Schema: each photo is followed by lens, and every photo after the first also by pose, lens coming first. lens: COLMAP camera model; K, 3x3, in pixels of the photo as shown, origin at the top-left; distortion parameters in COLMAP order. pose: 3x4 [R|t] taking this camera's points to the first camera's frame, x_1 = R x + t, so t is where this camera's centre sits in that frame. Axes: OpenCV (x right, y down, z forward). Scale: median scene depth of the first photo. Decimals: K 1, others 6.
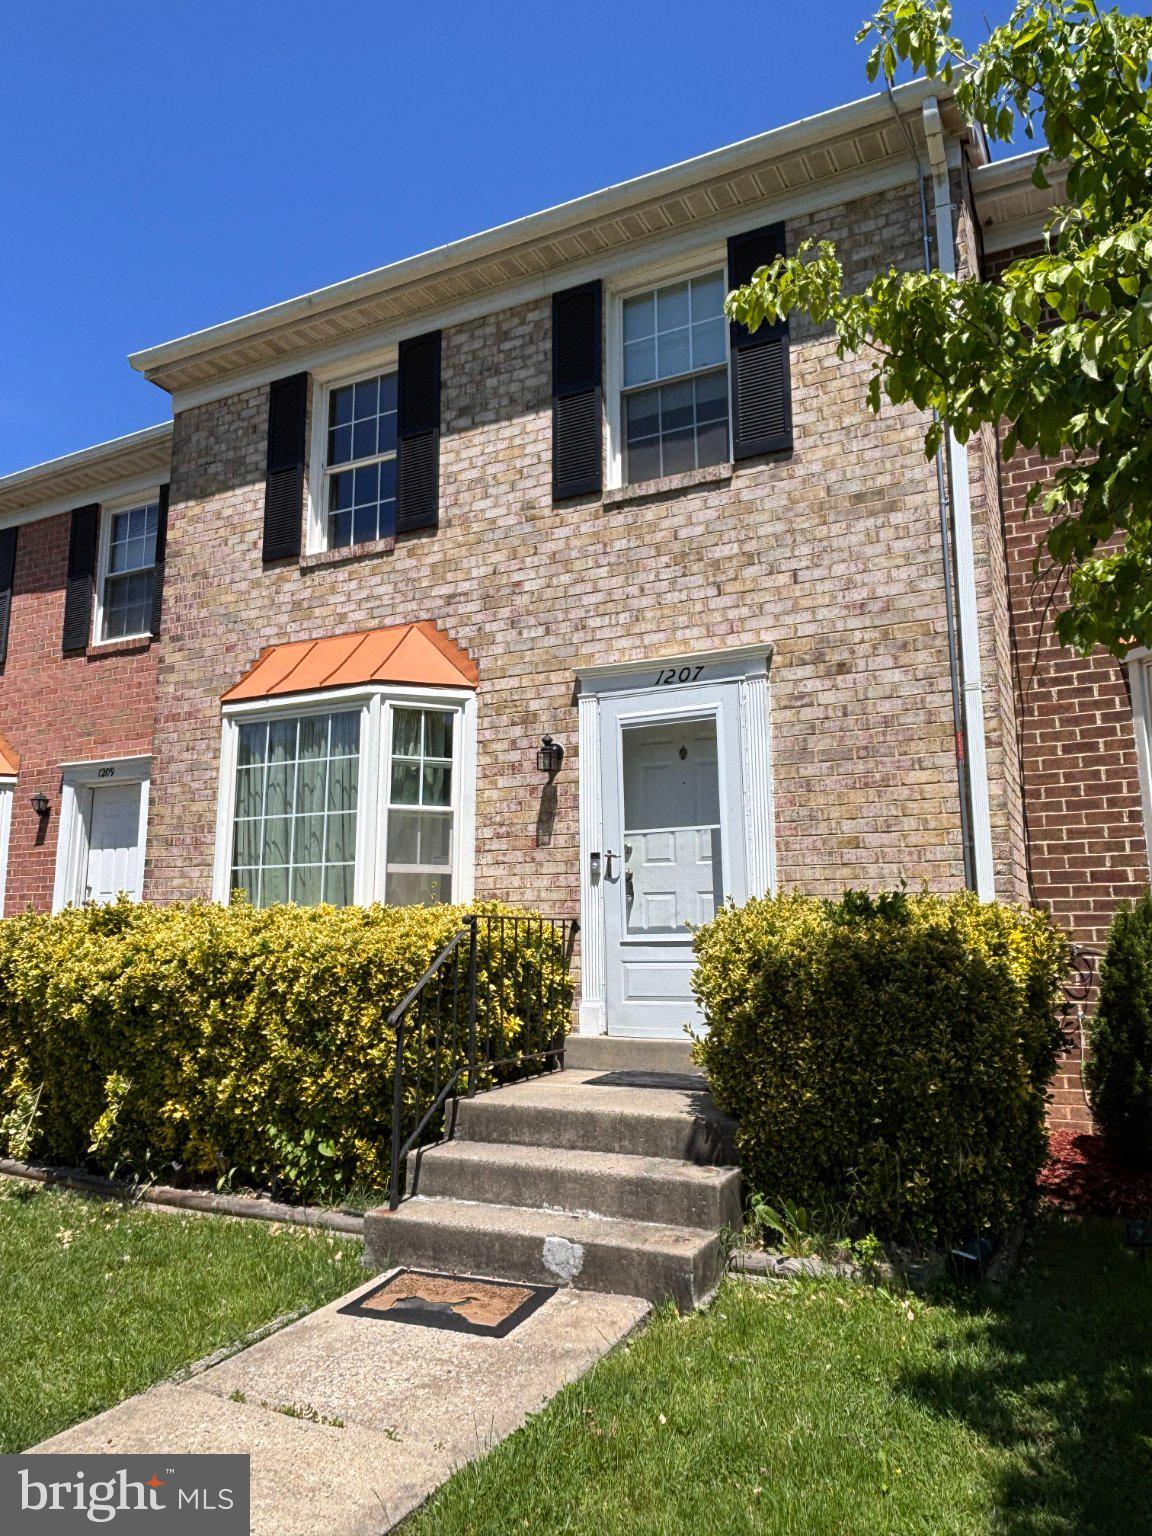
lens RADIAL K [[1046.2, 0, 578.5], [0, 1046.2, 768.6], [0, 0, 1]] dist [0.017506, -0.033092]
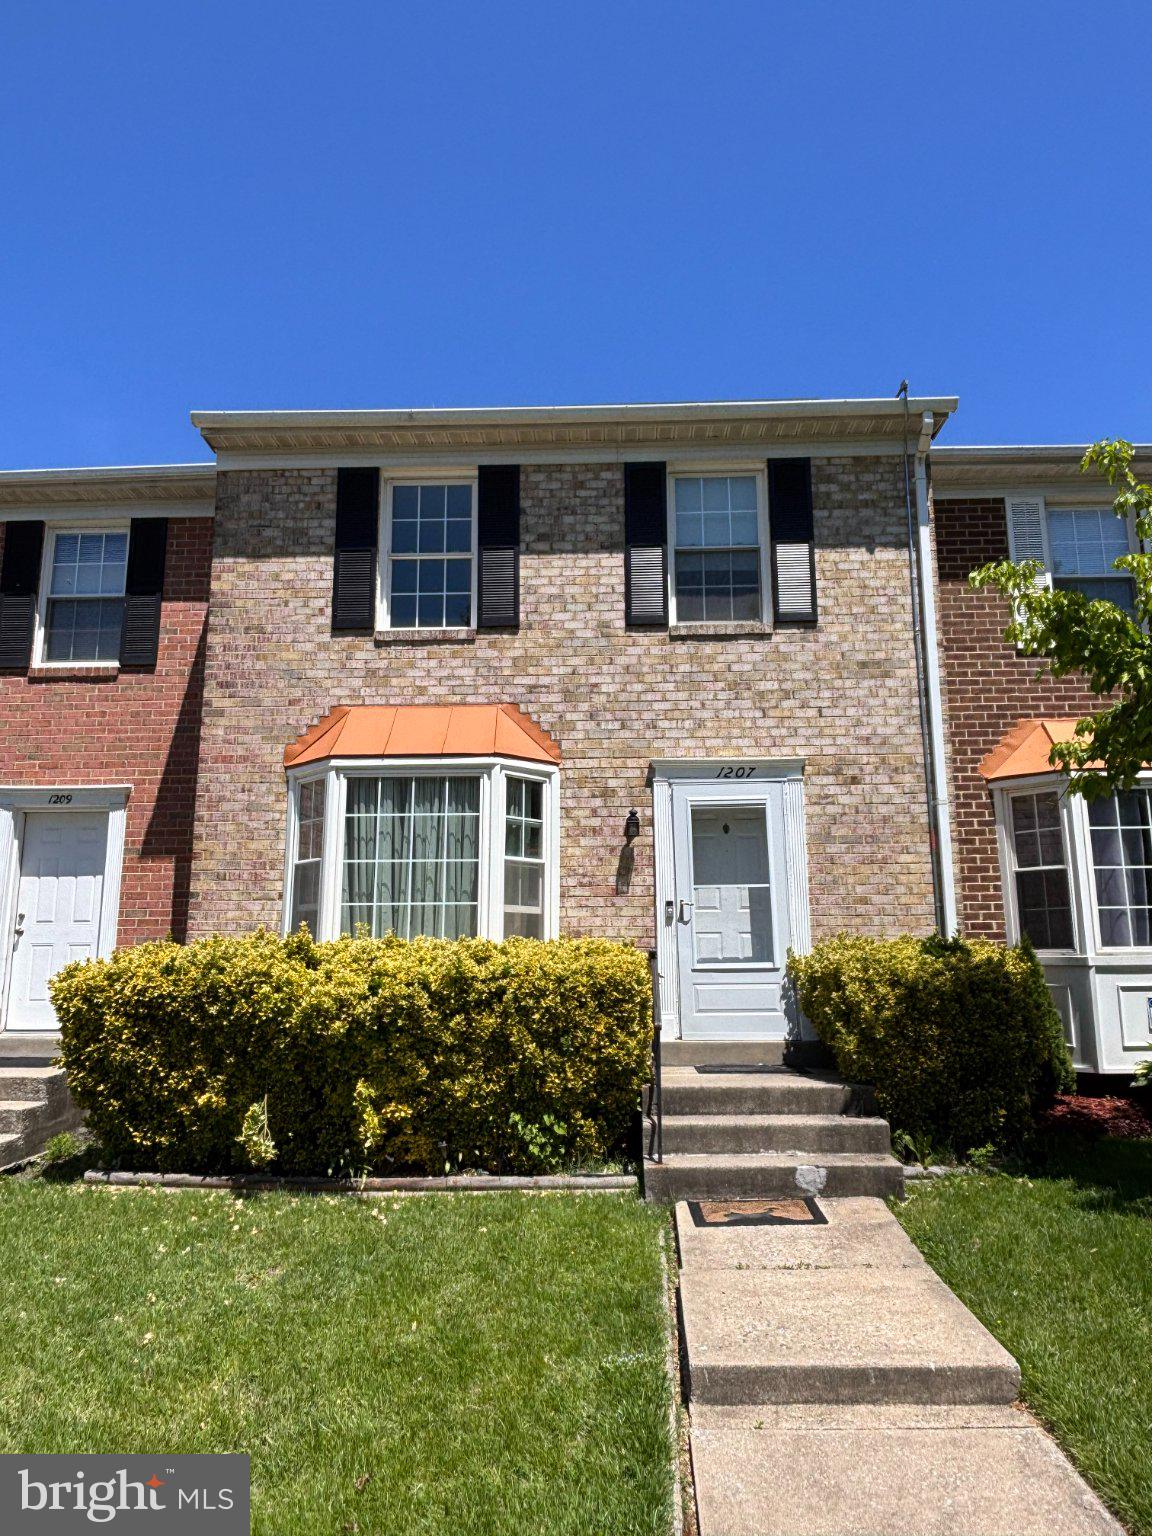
lens RADIAL K [[1046.2, 0, 572.5], [0, 1046.2, 770.4], [0, 0, 1]] dist [0.017506, -0.033092]
pose [[0.907749, 0.078647, 0.412075, -0.632818], [-0.066000, 0.996811, -0.044859, -0.016161], [-0.414289, 0.013524, 0.910045, -0.147952]]
